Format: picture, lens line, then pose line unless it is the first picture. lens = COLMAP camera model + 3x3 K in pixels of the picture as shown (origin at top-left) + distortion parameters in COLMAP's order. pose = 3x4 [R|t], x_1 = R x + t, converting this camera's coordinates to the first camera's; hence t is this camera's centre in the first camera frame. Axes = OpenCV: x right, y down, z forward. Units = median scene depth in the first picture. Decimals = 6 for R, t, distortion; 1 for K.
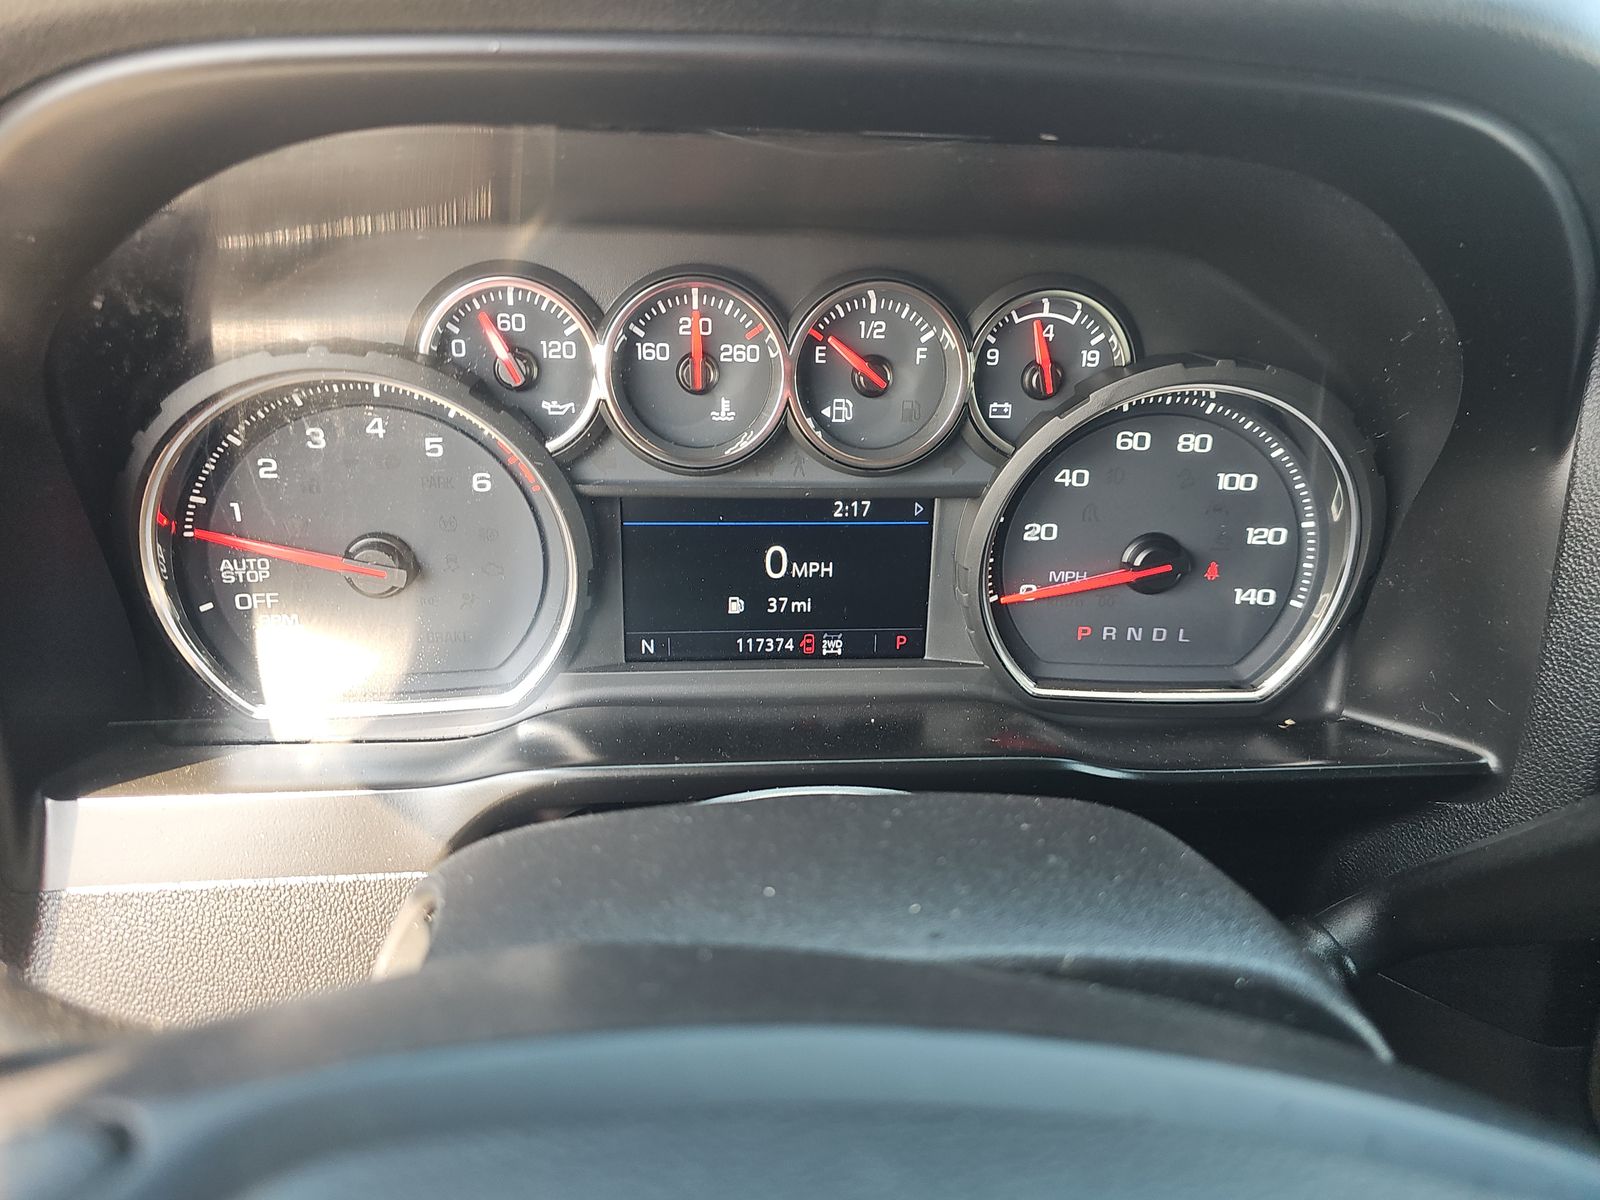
lens RADIAL K [[1086.3, 0, 800.0], [0, 1086.3, 600.0], [0, 0, 1]] dist [0.005222, -0.004782]
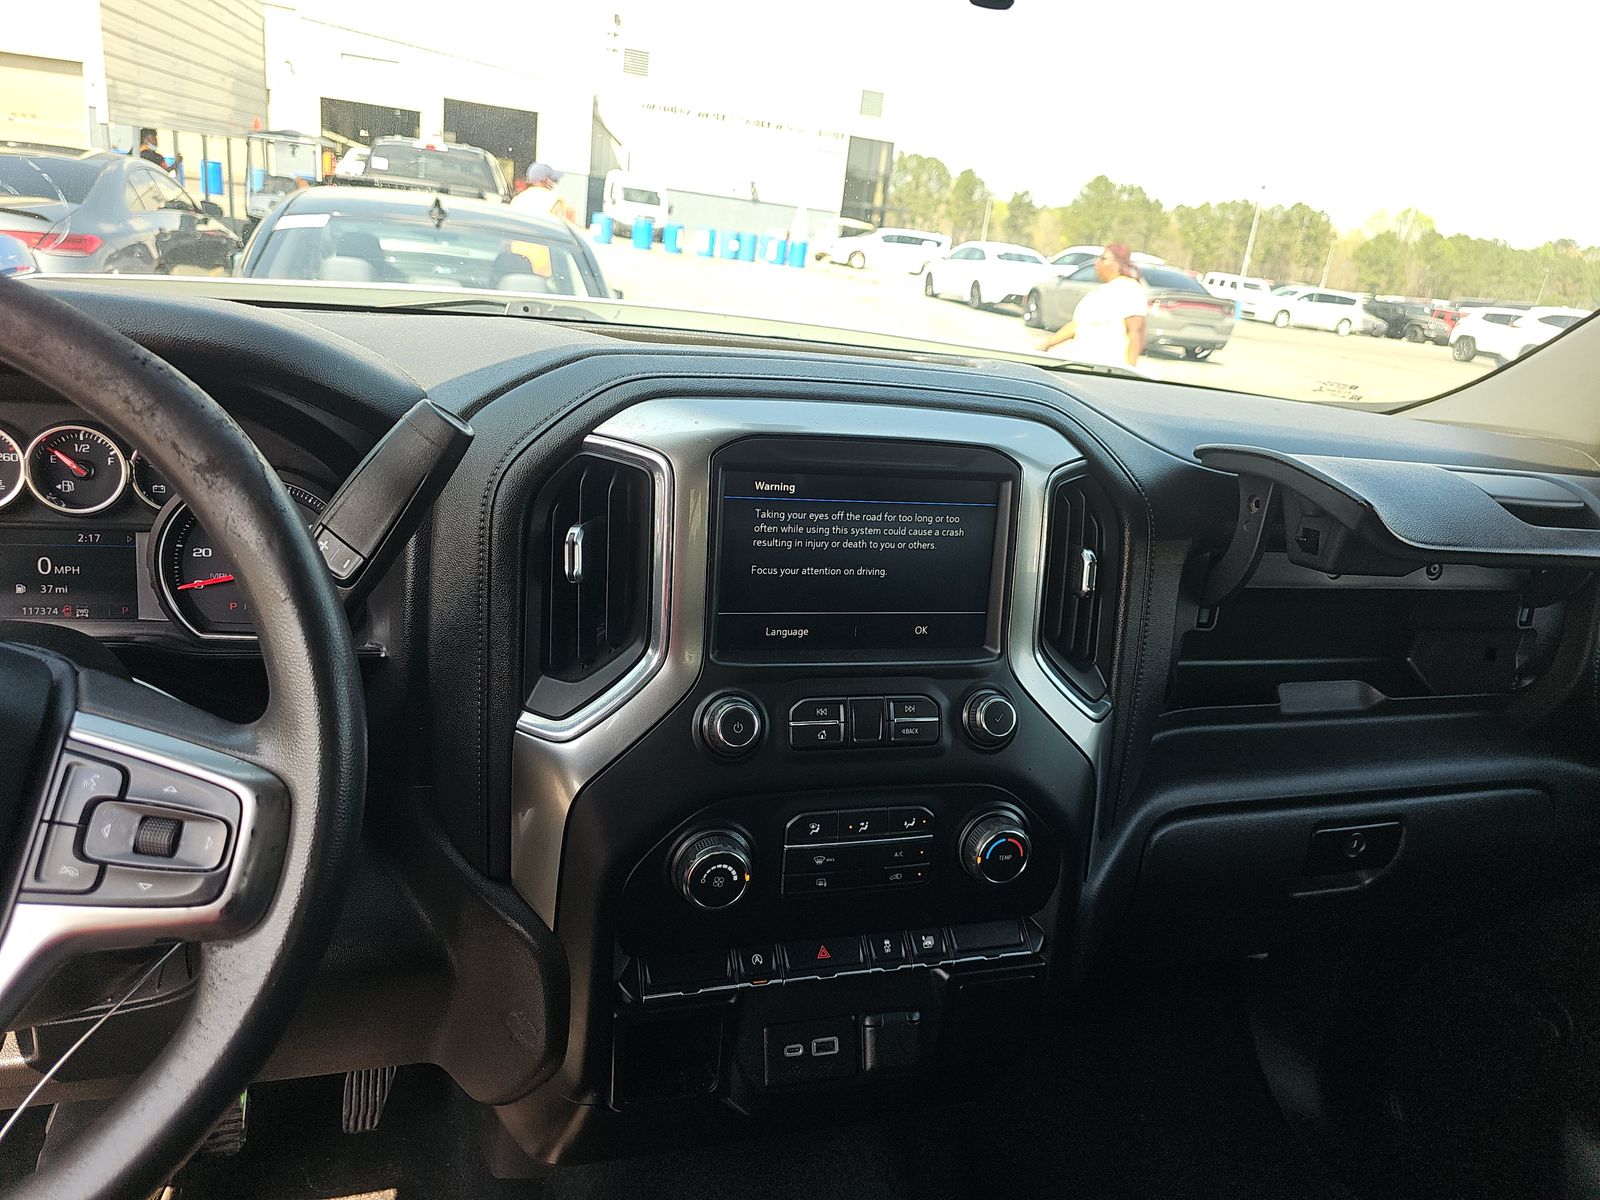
lens RADIAL K [[1058.2, 0, 803.4], [0, 1058.2, 565.7], [0, 0, 1]] dist [0.028768, -0.002429]
pose [[0.978829, 0.008864, 0.204488, 0.981392], [0.026012, 0.985574, -0.167234, 0.344139], [-0.203020, 0.169013, 0.964478, -1.192234]]
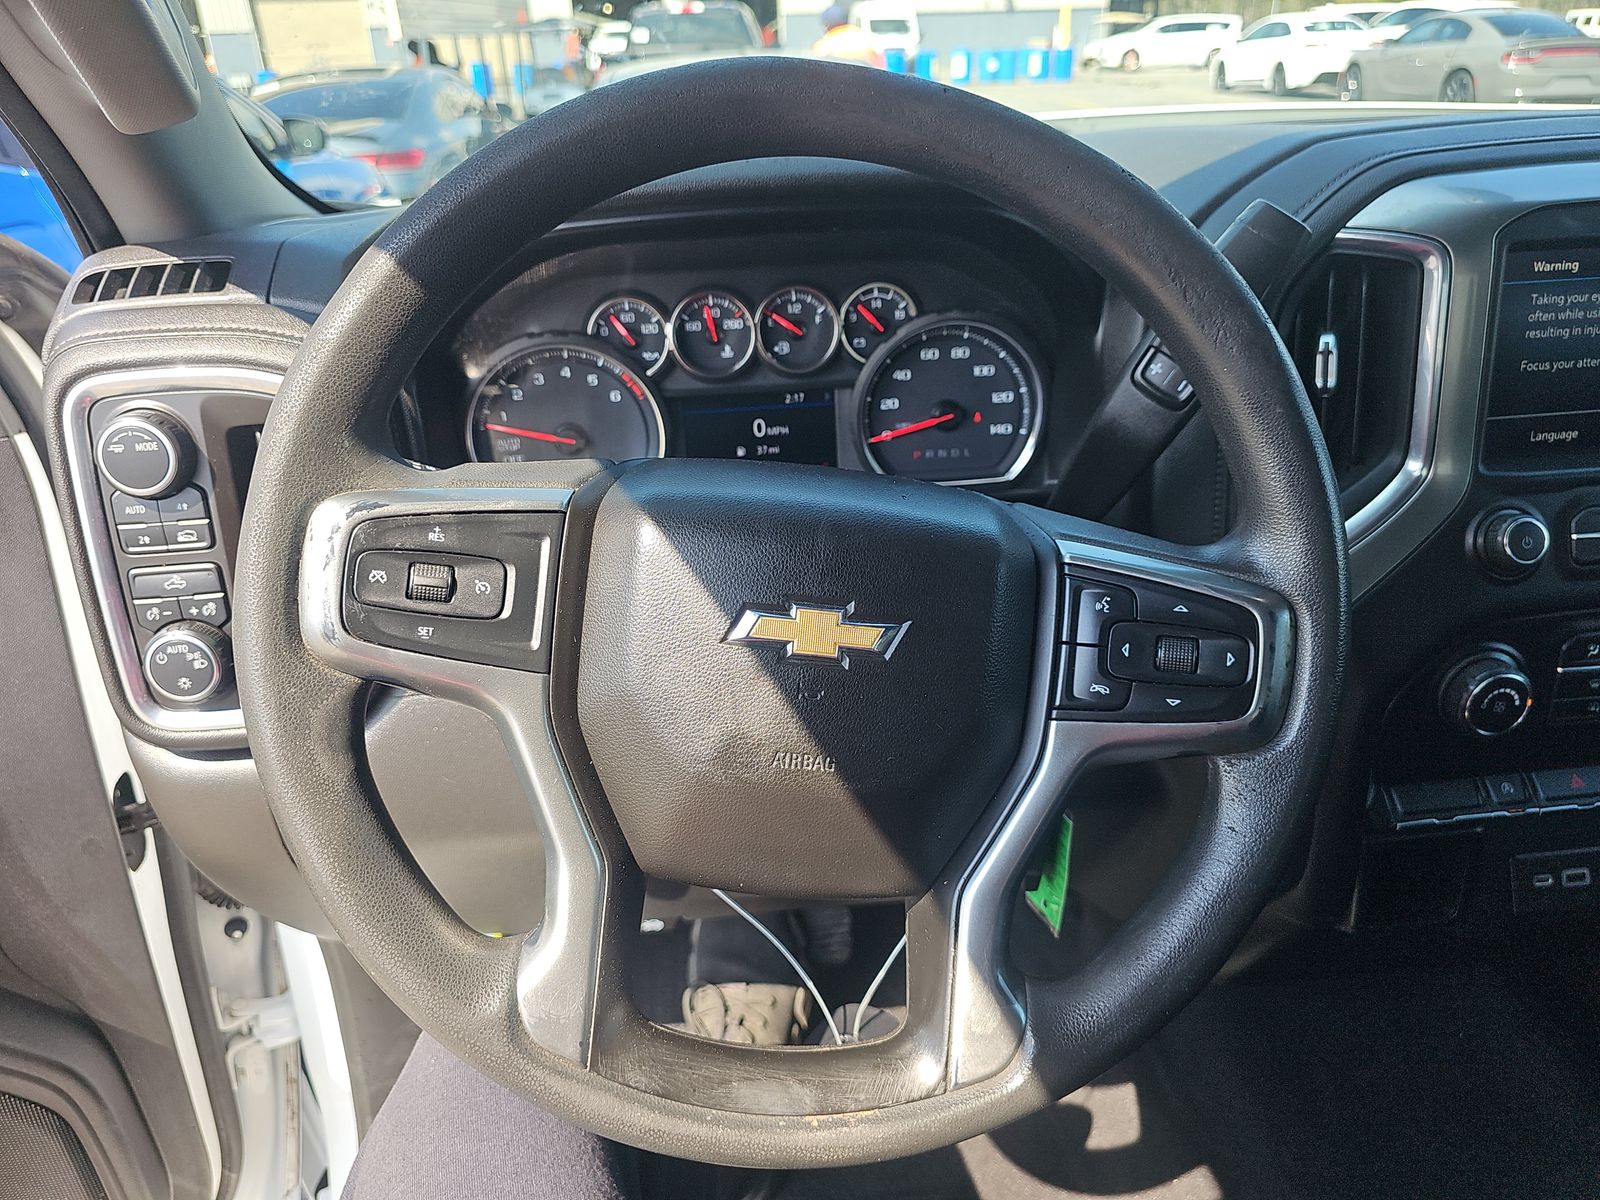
lens RADIAL K [[1086.3, 0, 800.0], [0, 1086.3, 600.0], [0, 0, 1]] dist [0.005222, -0.004782]
pose [[0.996872, -0.067415, -0.041252, 0.125457], [0.066451, 0.997493, -0.024311, 0.369289], [0.042788, 0.021494, 0.998853, -1.101925]]
